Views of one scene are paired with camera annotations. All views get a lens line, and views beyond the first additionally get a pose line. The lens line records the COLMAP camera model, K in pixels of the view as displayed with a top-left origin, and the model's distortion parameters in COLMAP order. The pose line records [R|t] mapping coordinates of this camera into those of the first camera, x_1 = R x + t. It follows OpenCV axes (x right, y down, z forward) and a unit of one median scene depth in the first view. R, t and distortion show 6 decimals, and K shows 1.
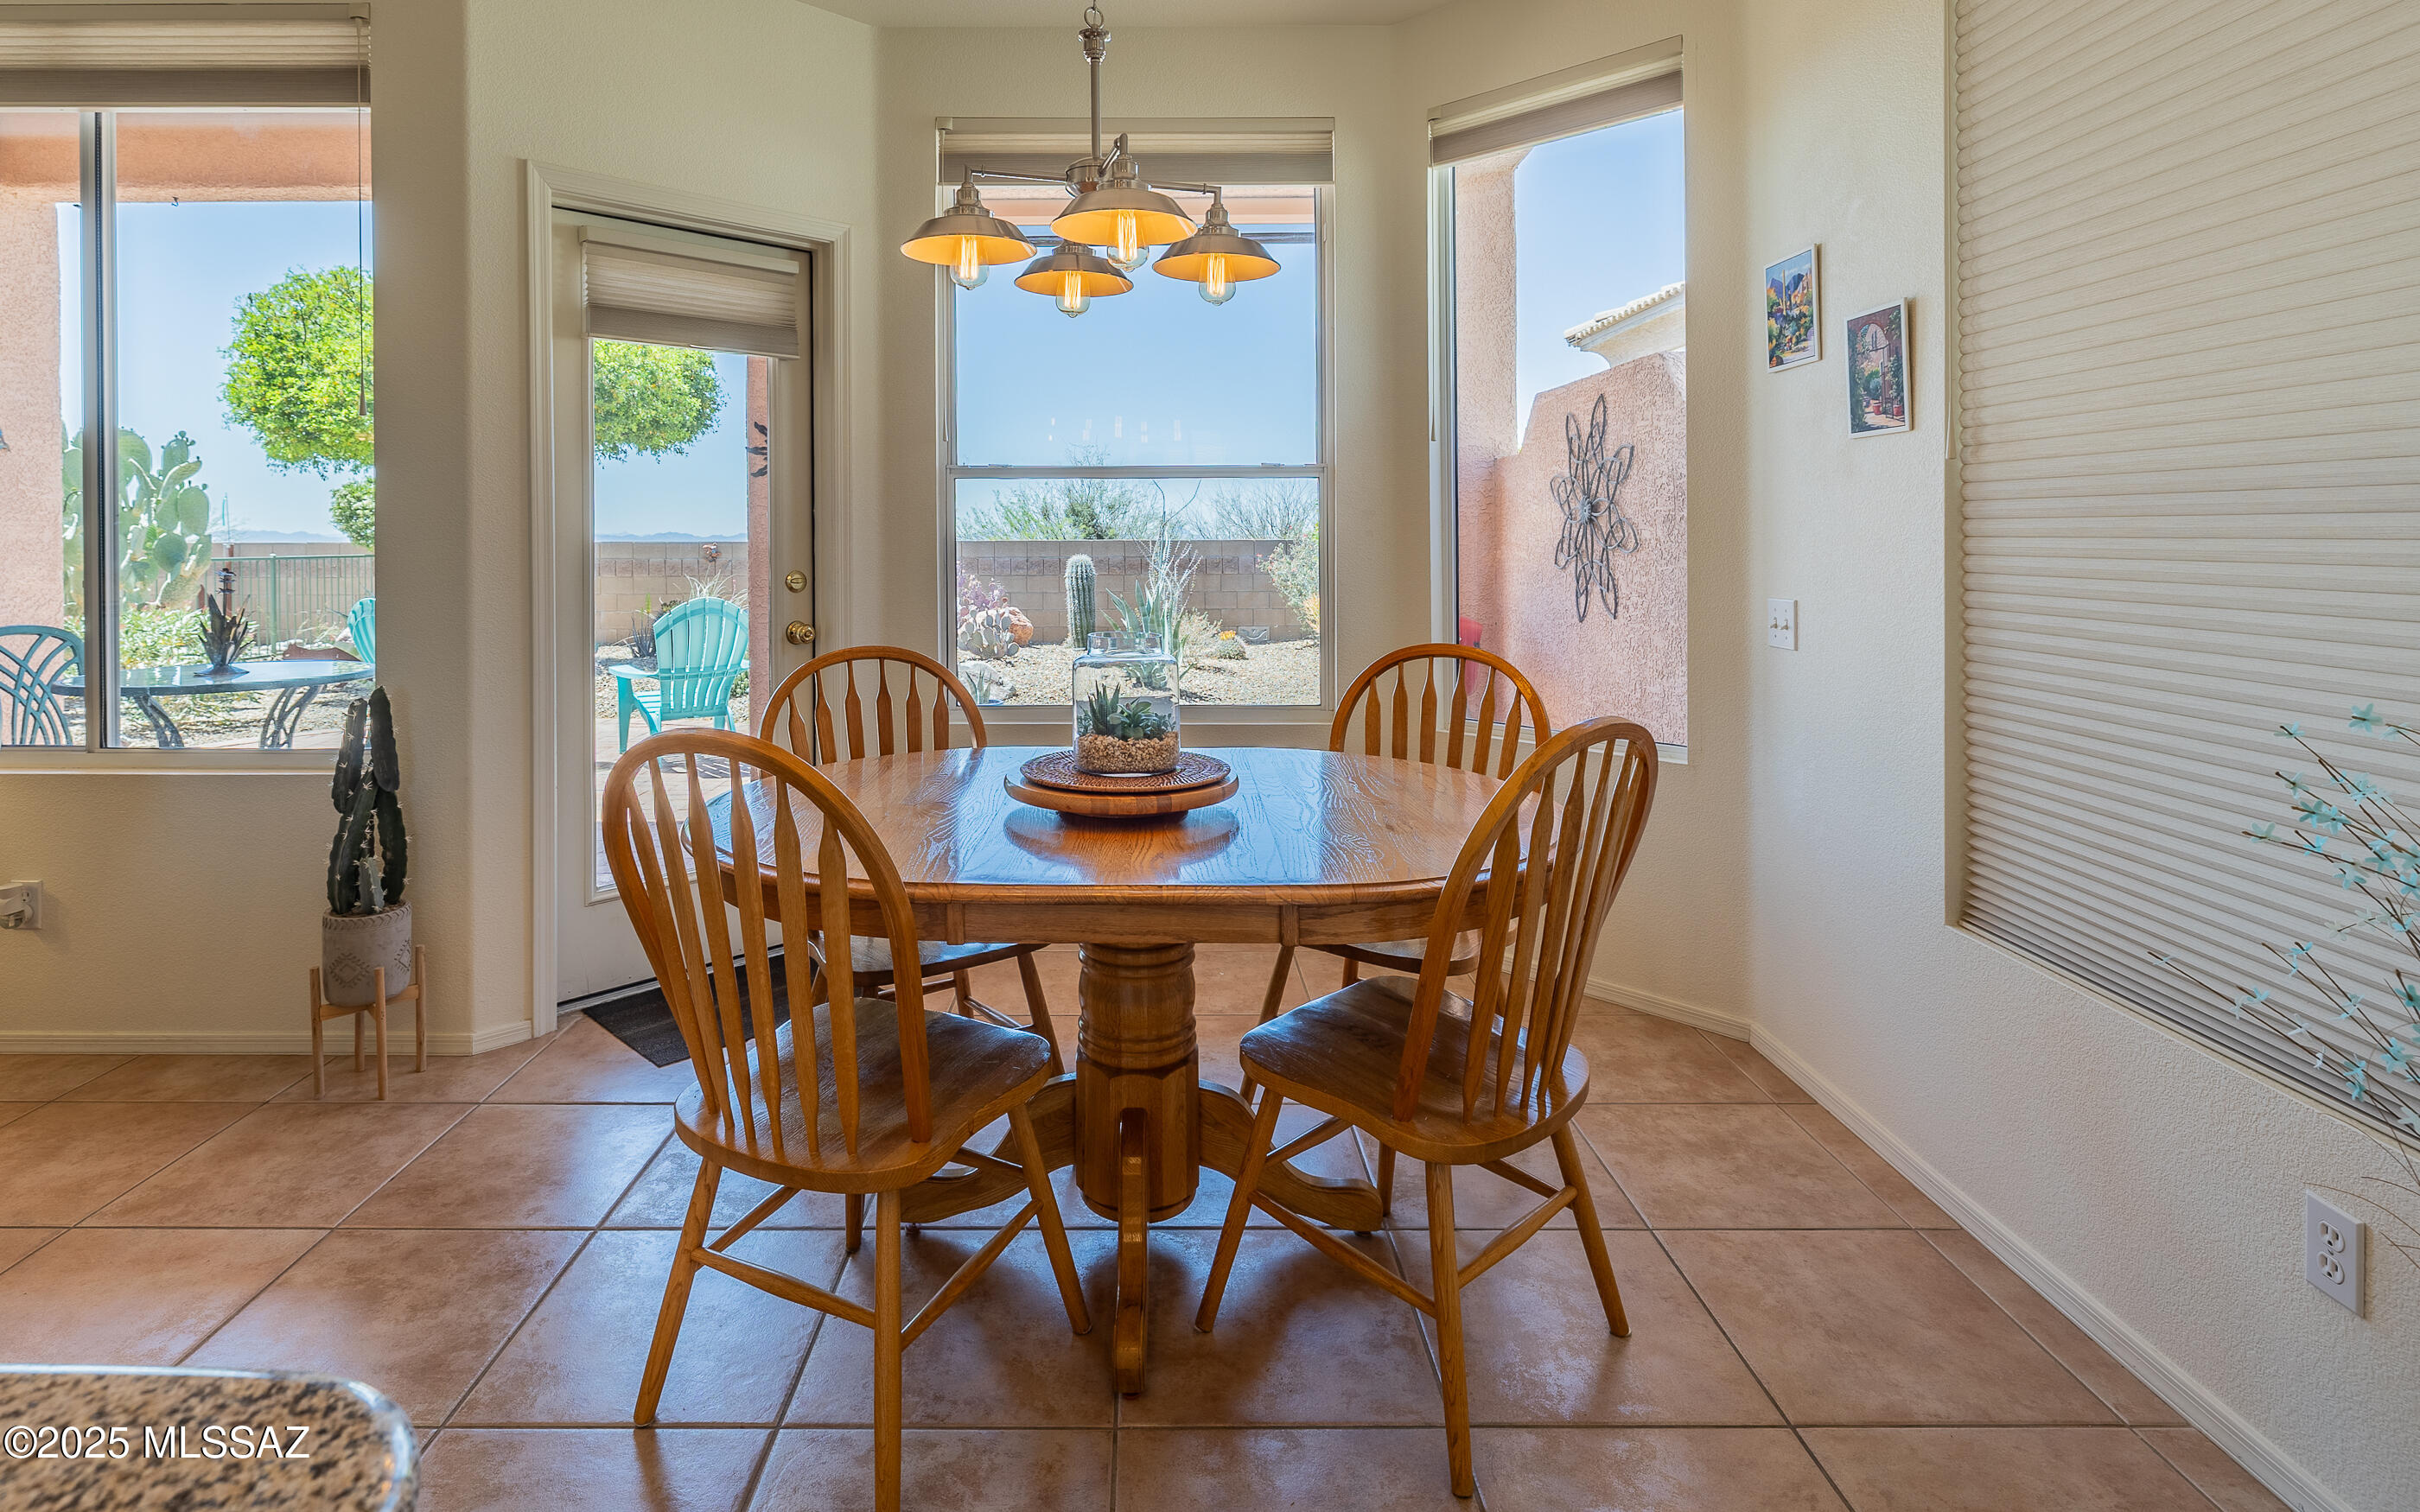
lens RADIAL K [[1174.7, 0, 1169.1], [0, 1174.7, 503.5], [0, 0, 1]] dist [-0.019827, 0.000485]
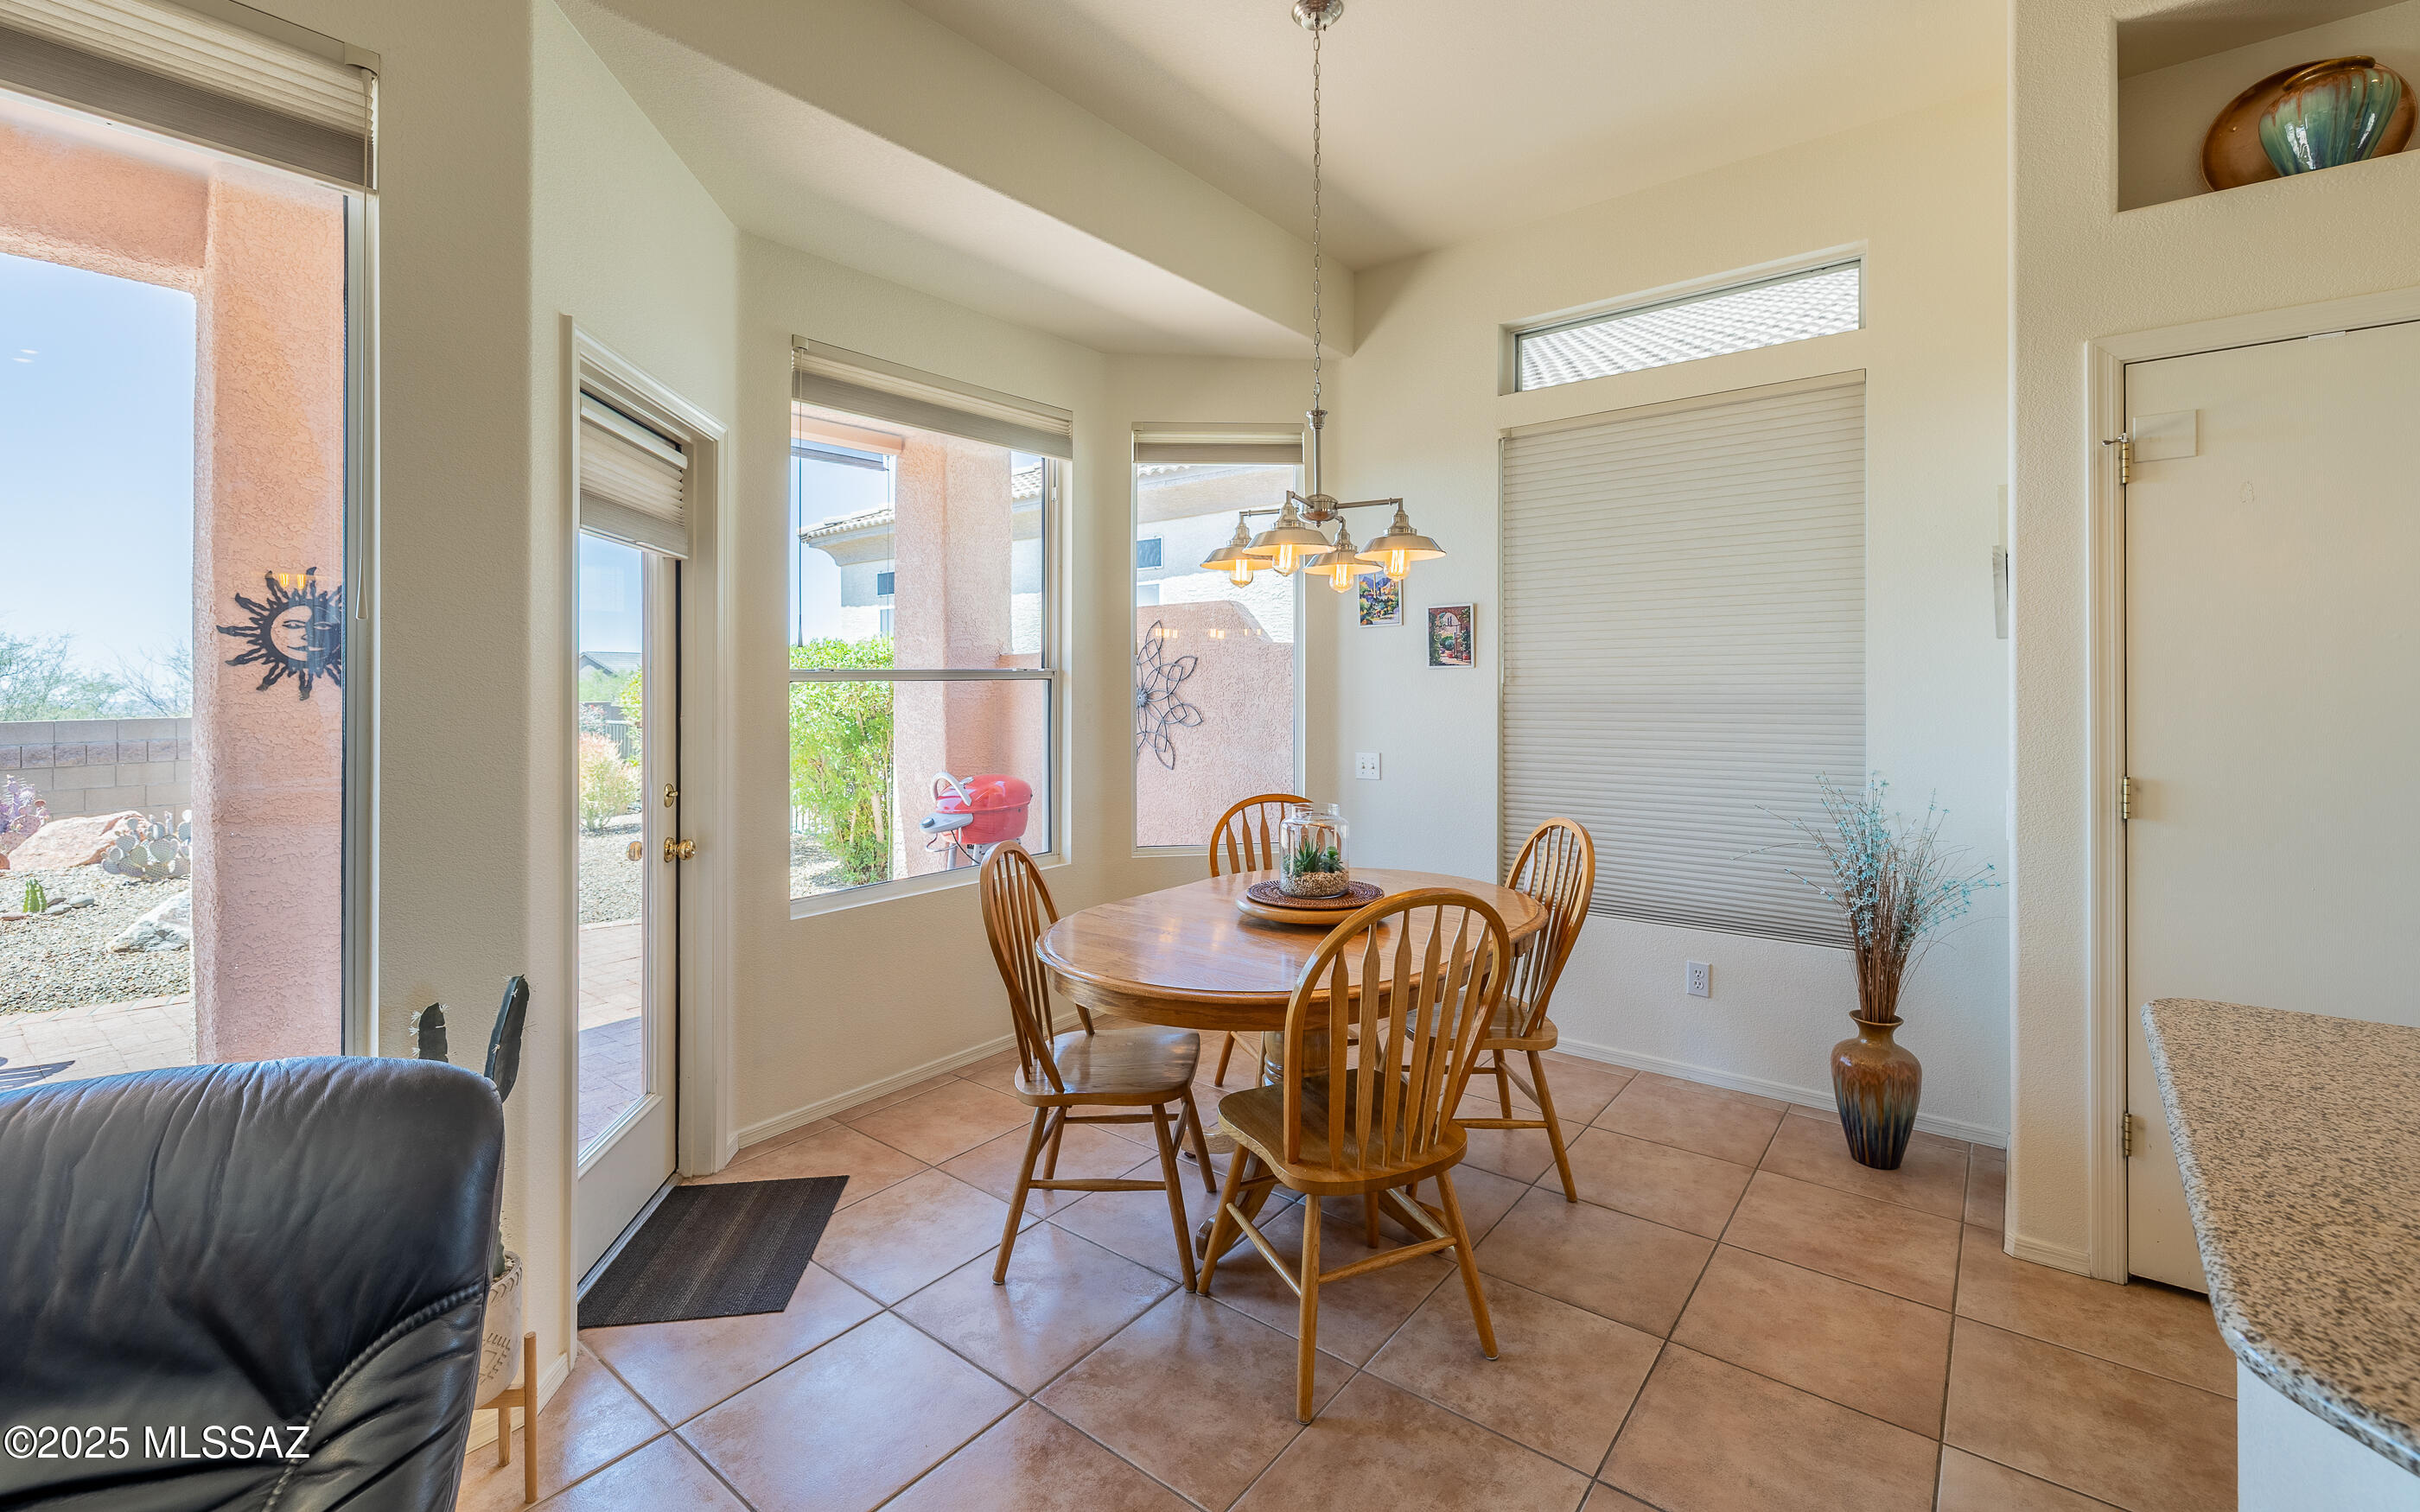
lens RADIAL K [[1033.0, 0, 1195.6], [0, 1033.0, 648.5], [0, 0, 1]] dist [-0.000525, -0.000169]
pose [[0.626242, 0.018517, 0.779409, -0.859157], [-0.008323, 0.999820, -0.017066, -0.048249], [-0.779584, 0.004200, 0.626284, 0.185950]]
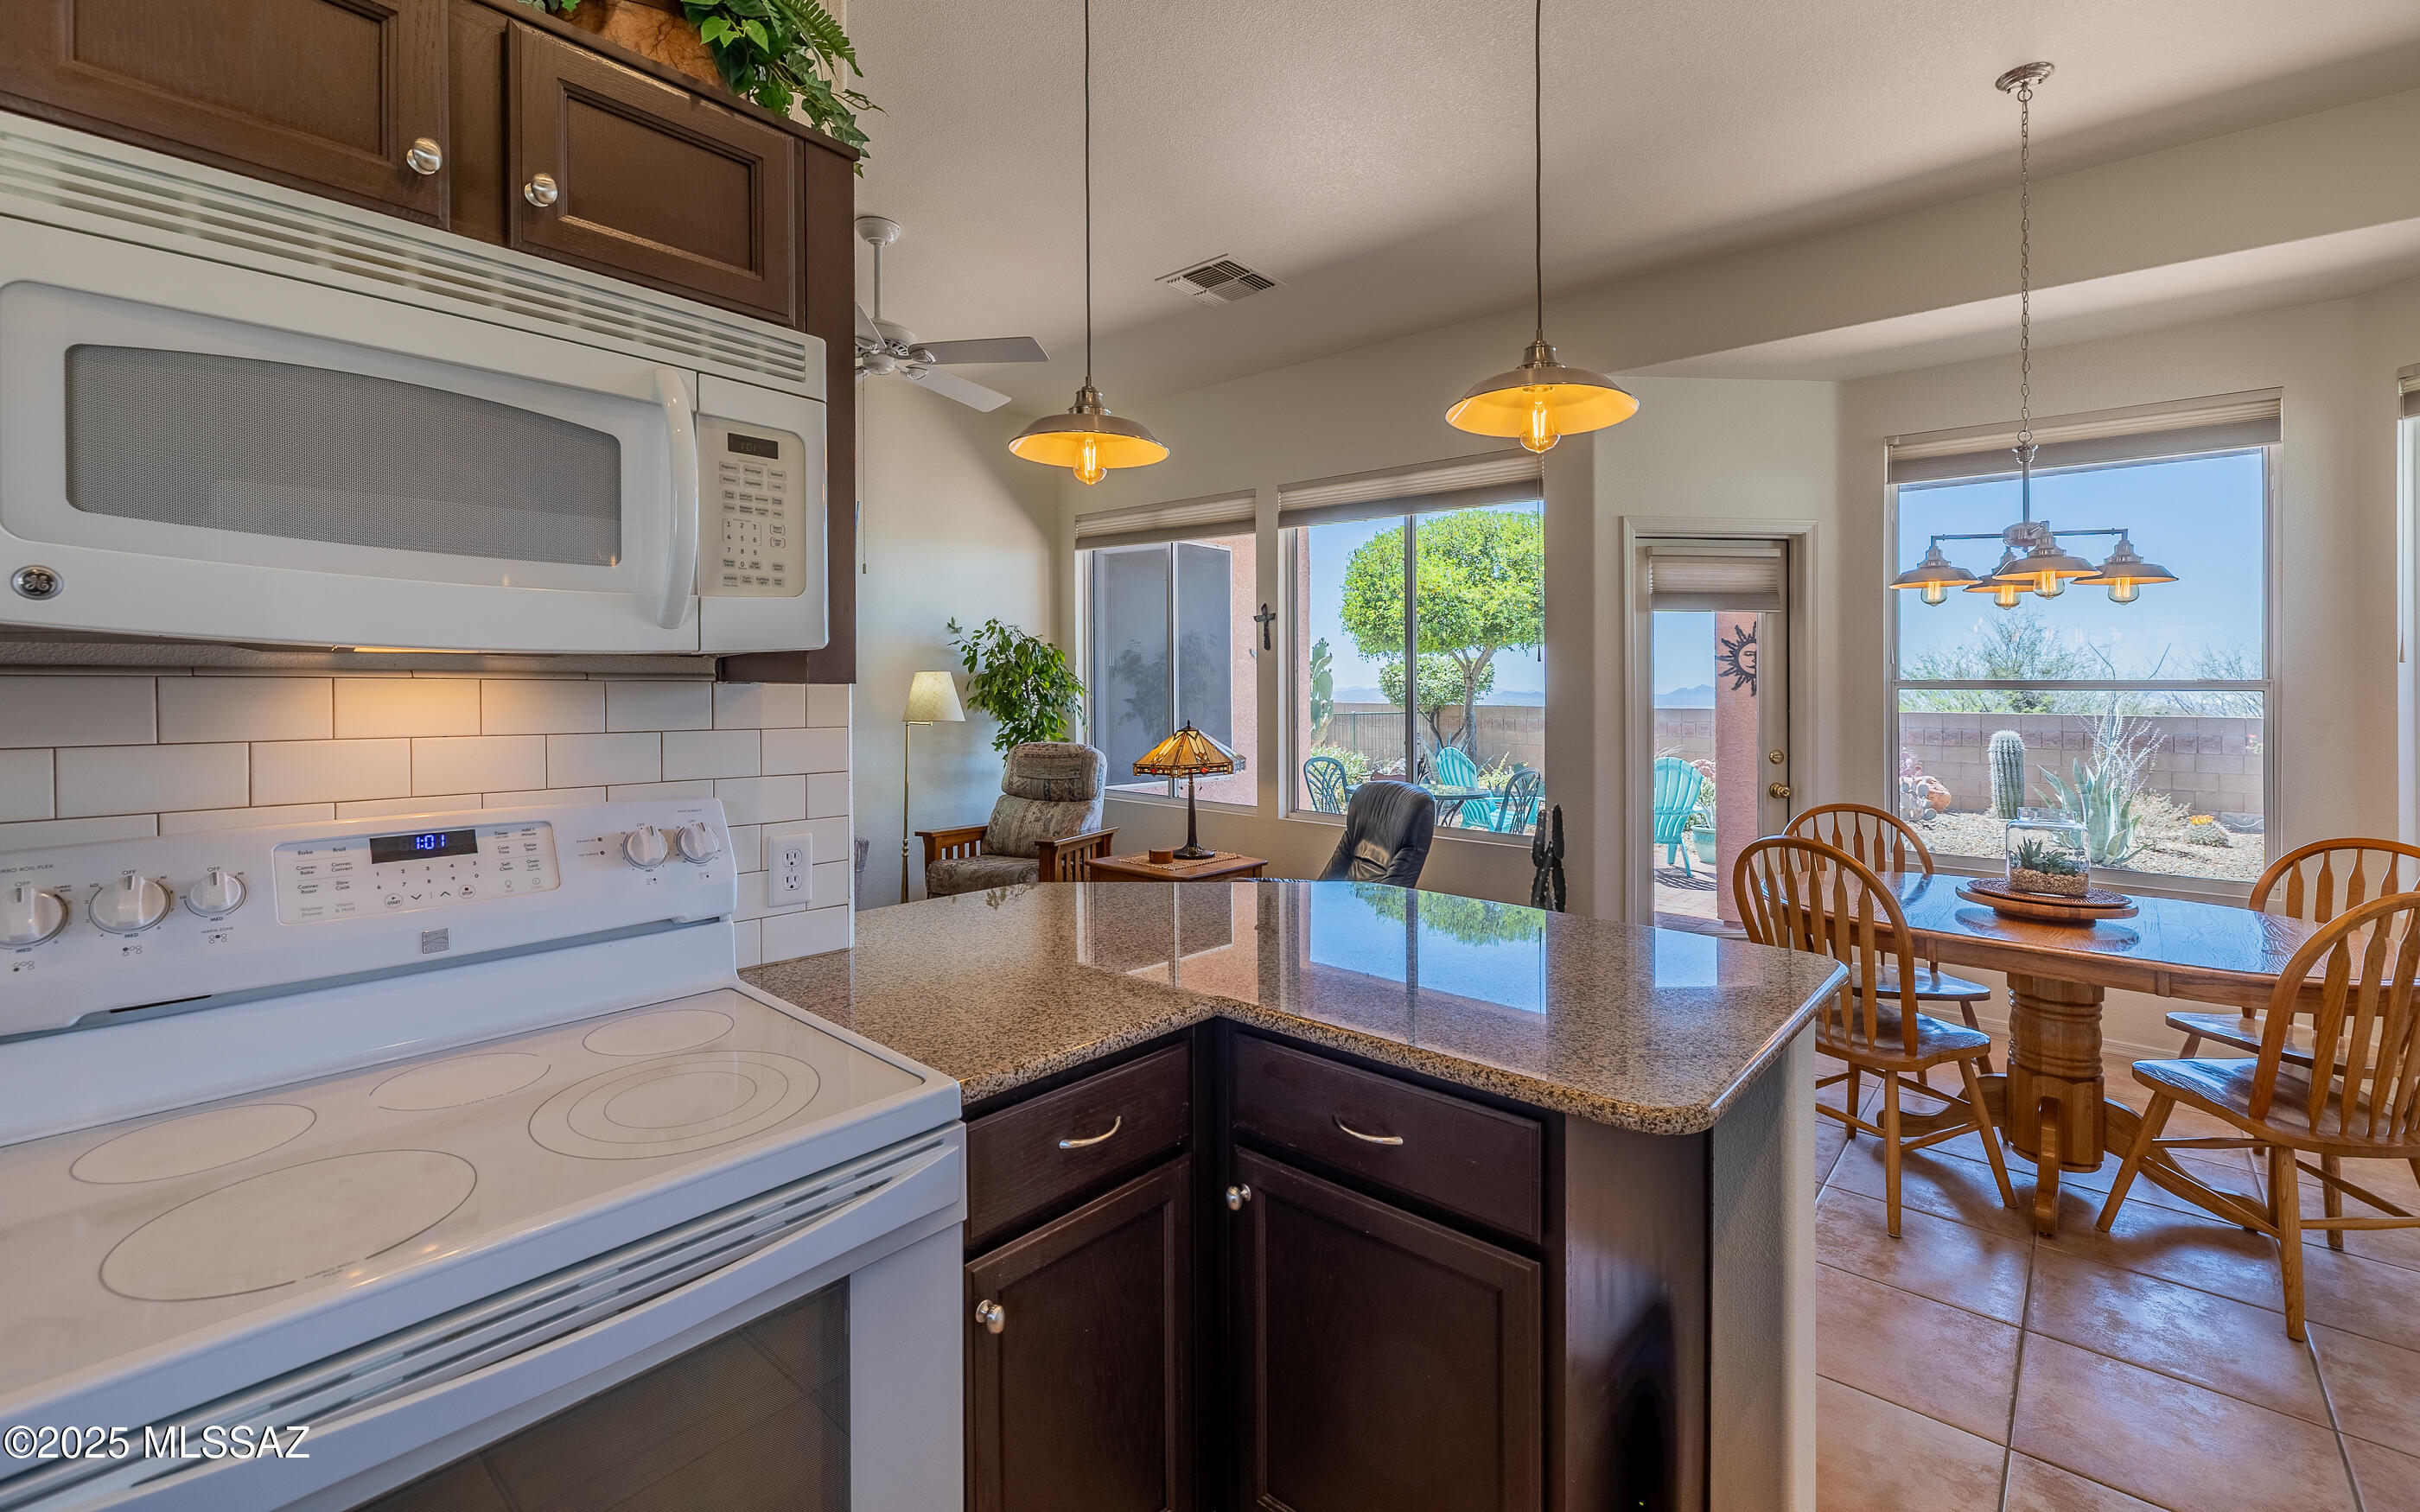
lens RADIAL K [[1033.0, 0, 1220.8], [0, 1033.0, 685.3], [0, 0, 1]] dist [-0.000525, -0.000169]
pose [[0.748779, 0.006695, -0.662786, 0.038241], [0.006910, 0.999816, 0.017906, -0.068690], [0.662784, -0.017987, 0.748595, -0.598465]]
